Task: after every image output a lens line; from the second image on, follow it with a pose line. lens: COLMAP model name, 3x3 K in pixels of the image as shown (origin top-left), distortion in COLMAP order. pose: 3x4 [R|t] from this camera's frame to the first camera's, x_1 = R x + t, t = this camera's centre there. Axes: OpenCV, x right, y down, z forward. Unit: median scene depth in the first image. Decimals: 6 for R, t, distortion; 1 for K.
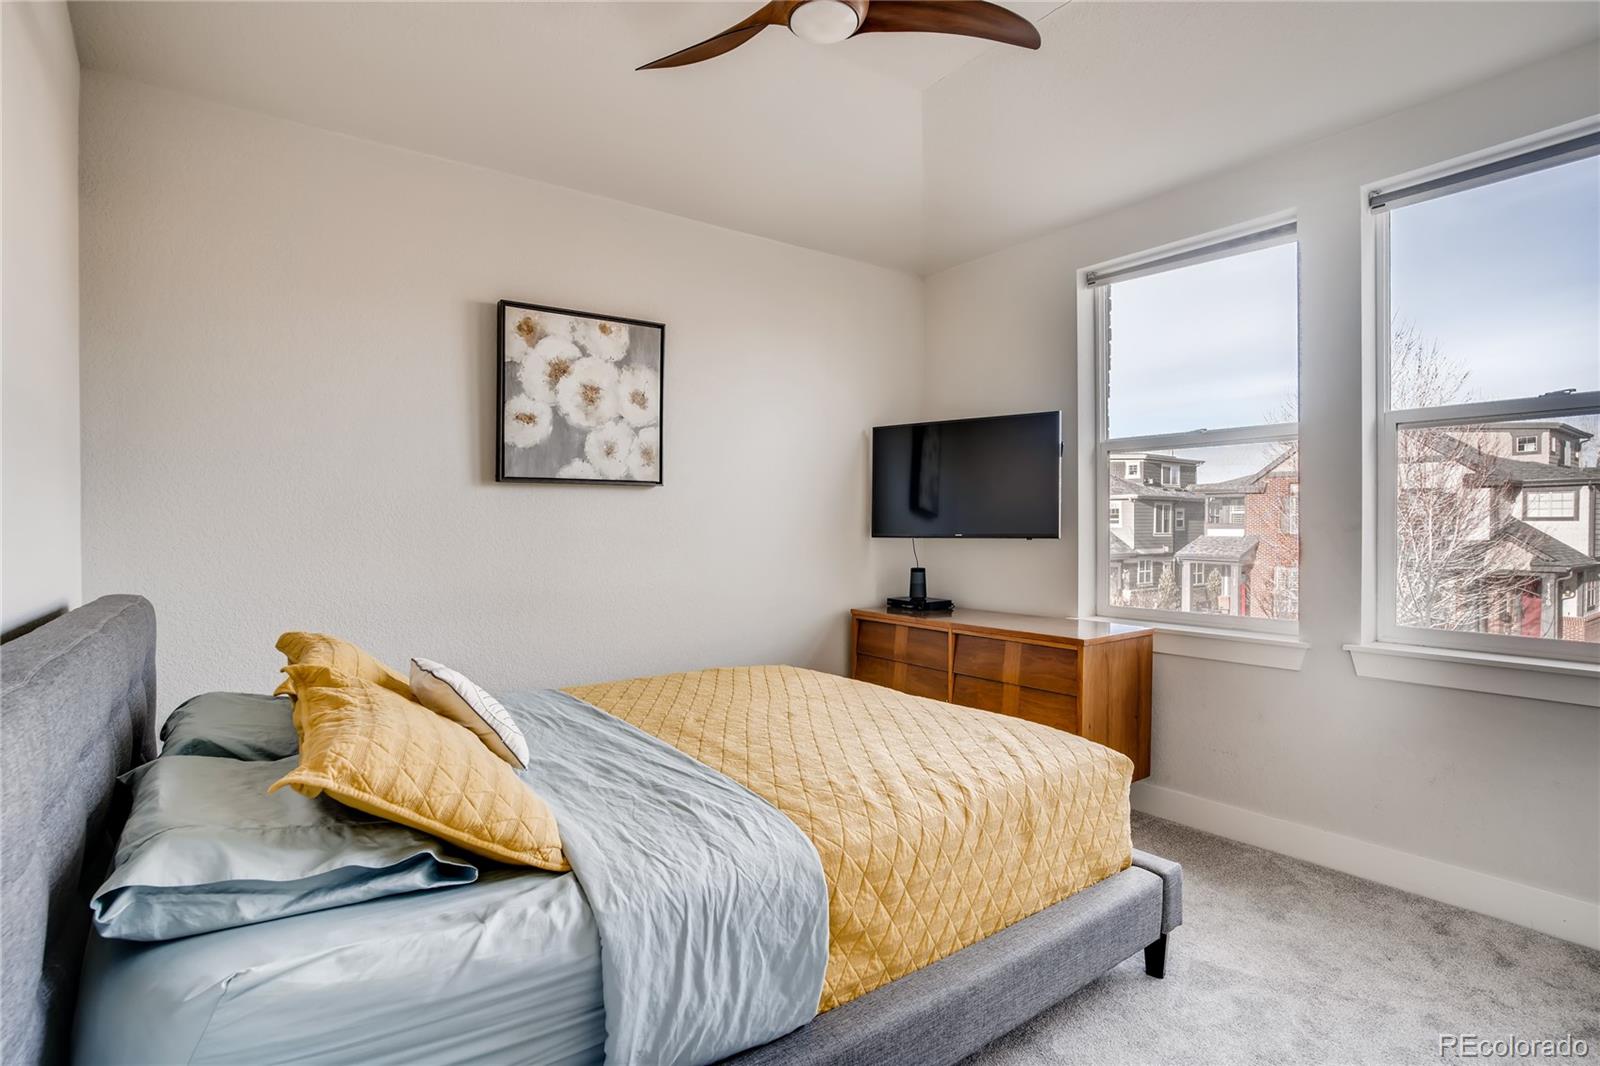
lens RADIAL K [[794.2, 0, 793.5], [0, 794.2, 525.2], [0, 0, 1]] dist [-0.063076, -0.000009]
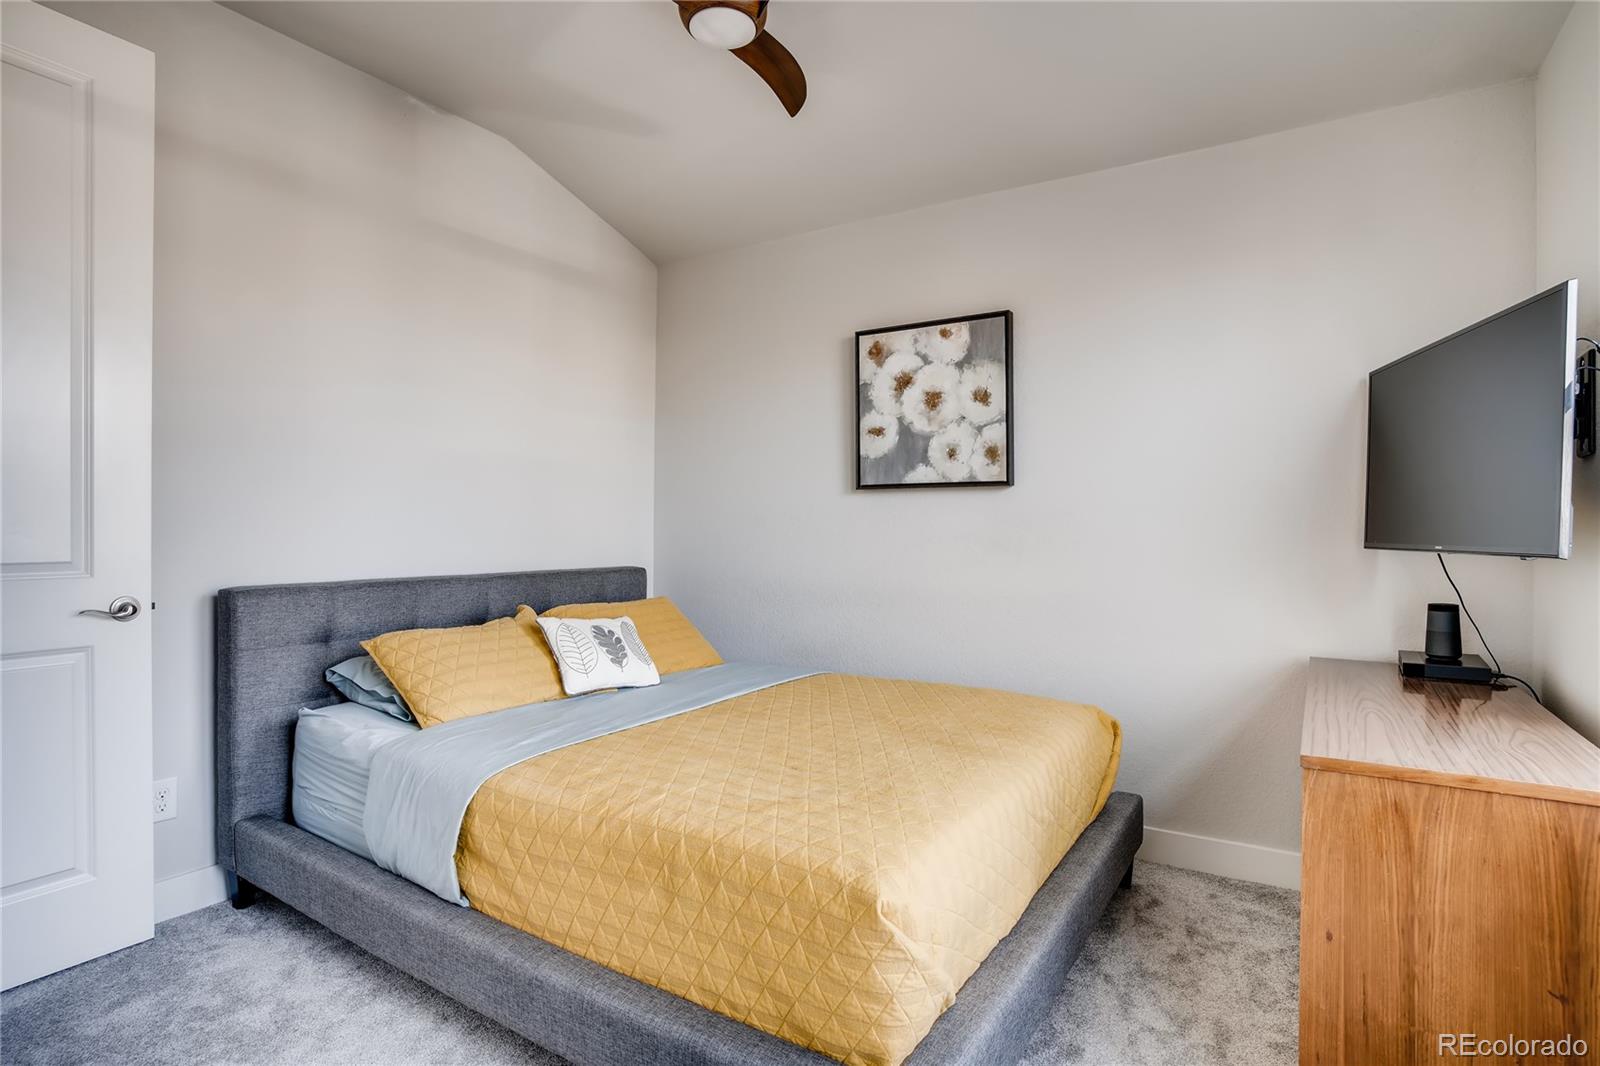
lens RADIAL K [[794.2, 0, 793.5], [0, 794.2, 525.2], [0, 0, 1]] dist [-0.063076, -0.000009]
pose [[0.369855, 0.001393, -0.929089, 0.635097], [-0.005715, 0.999983, -0.000776, -0.001314], [0.929072, 0.005596, 0.369856, 0.455113]]
